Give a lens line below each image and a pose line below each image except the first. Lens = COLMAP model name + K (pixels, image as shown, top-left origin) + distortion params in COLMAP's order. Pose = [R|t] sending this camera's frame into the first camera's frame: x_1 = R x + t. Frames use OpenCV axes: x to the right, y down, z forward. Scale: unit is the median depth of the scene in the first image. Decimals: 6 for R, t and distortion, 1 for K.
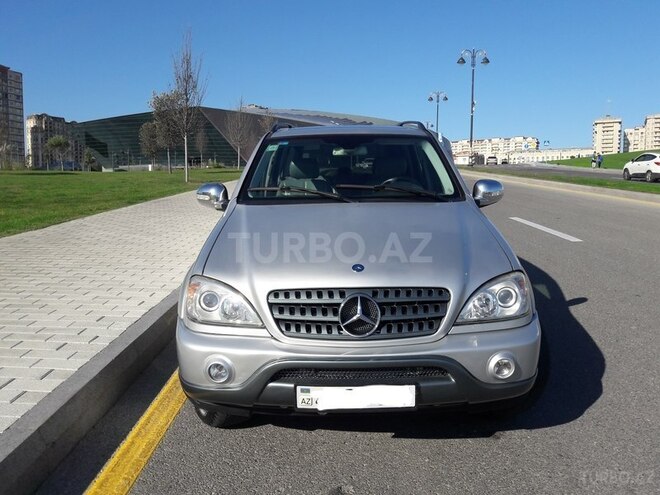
lens RADIAL K [[538.3, 0, 330.0], [0, 538.3, 247.5], [0, 0, 1]] dist [-0.009210, -0.019049]
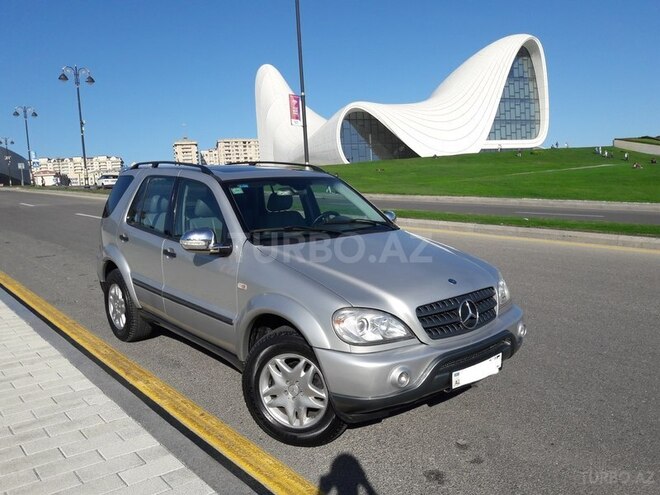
lens RADIAL K [[538.3, 0, 330.0], [0, 538.3, 247.5], [0, 0, 1]] dist [-0.009210, -0.019049]
pose [[0.742091, -0.091280, 0.664054, -0.672284], [0.114329, 0.993404, 0.008787, -0.059884], [-0.660476, 0.069399, 0.747633, 0.095078]]
